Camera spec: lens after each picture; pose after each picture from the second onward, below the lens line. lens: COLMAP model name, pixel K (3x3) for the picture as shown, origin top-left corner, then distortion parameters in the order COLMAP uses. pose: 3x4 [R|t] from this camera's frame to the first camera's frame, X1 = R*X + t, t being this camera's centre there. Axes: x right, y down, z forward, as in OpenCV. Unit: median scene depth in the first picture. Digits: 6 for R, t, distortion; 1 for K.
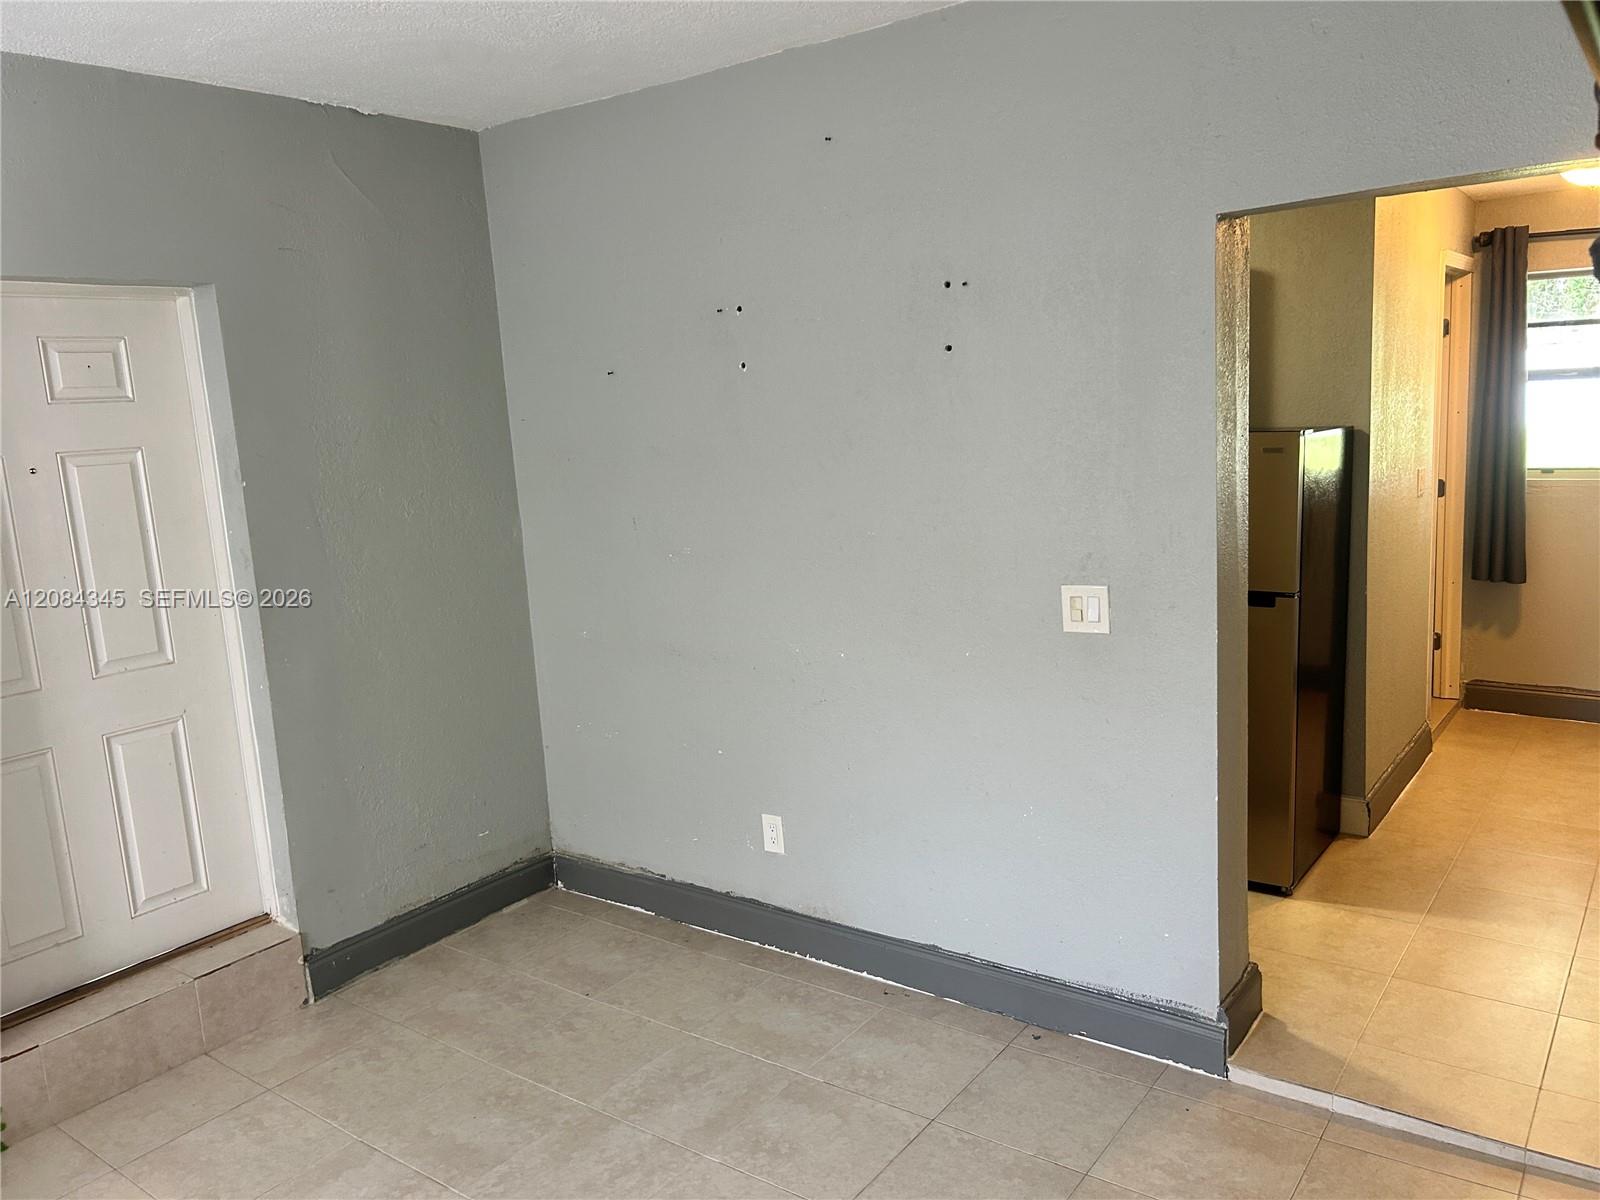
lens RADIAL K [[1224.4, 0, 800.0], [0, 1224.4, 600.0], [0, 0, 1]] dist [0.112956, -0.140645]
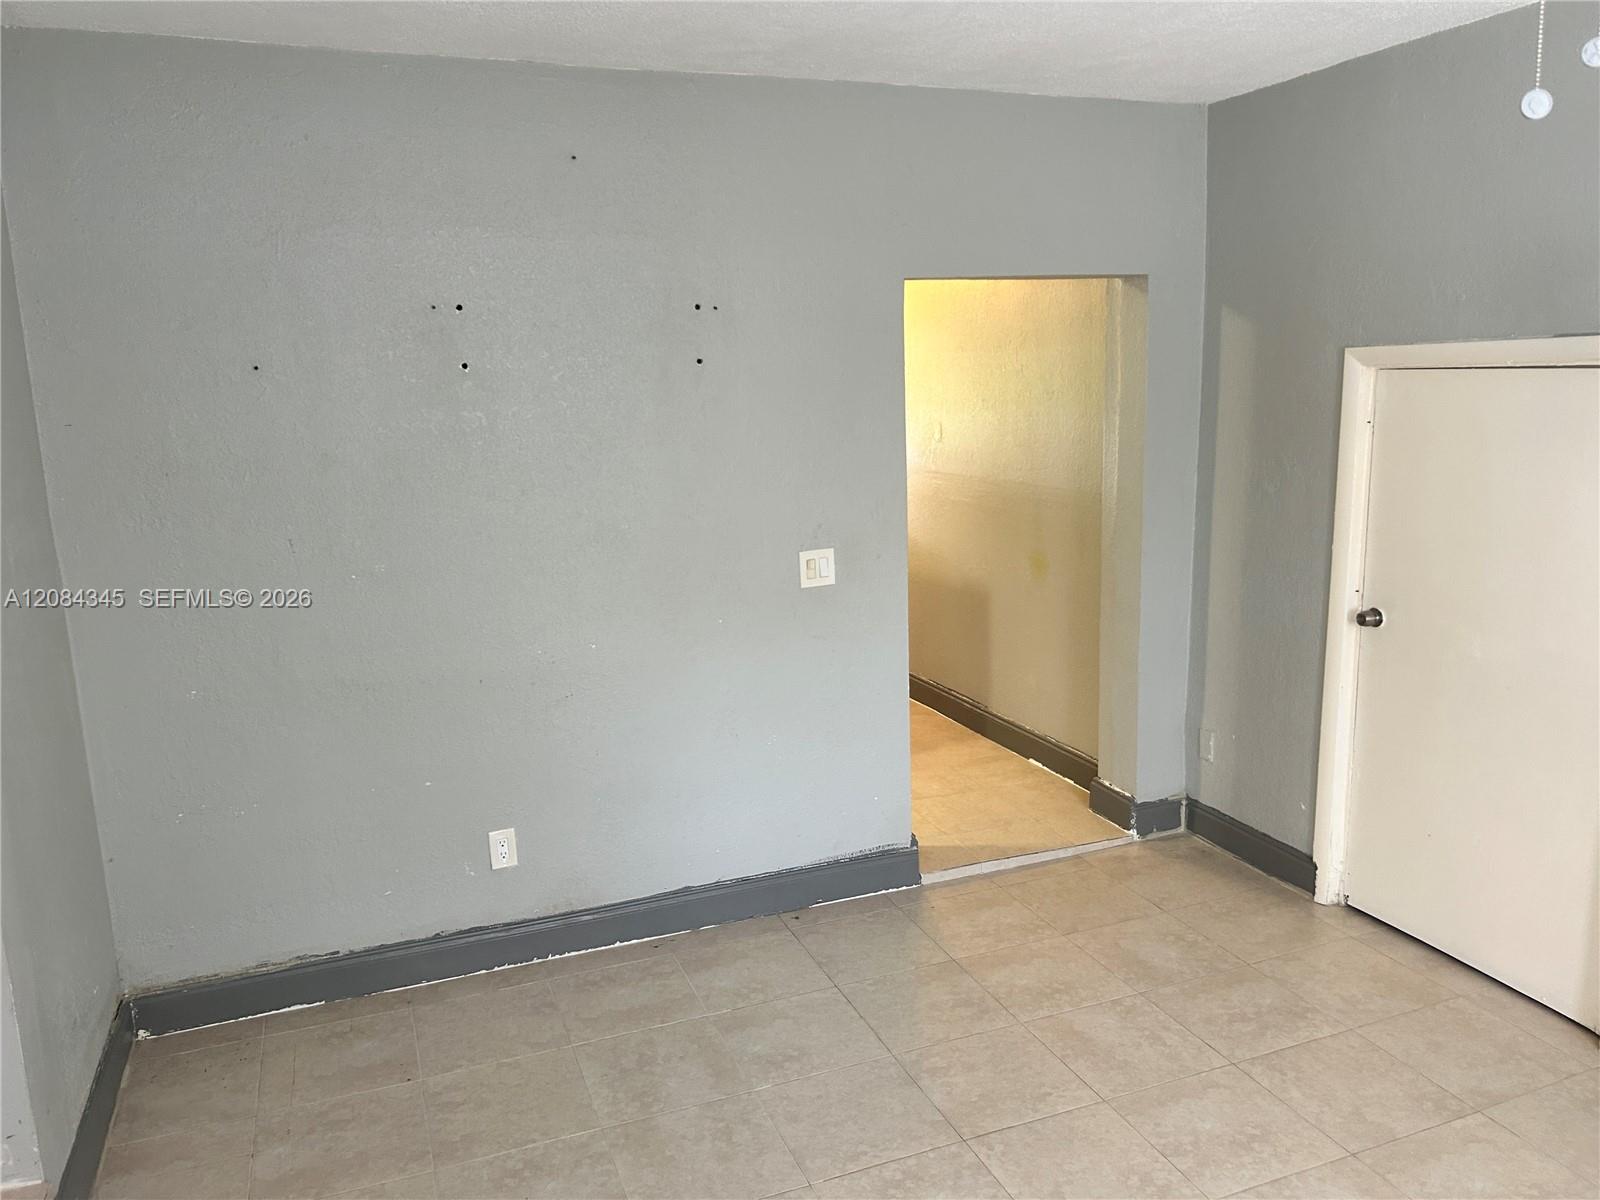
lens RADIAL K [[1224.4, 0, 800.0], [0, 1224.4, 600.0], [0, 0, 1]] dist [0.112956, -0.140645]
pose [[0.537008, -0.116920, 0.835435, -0.801039], [0.136425, 0.989349, 0.050768, -0.025450], [-0.832473, 0.086711, 0.547239, 0.291467]]
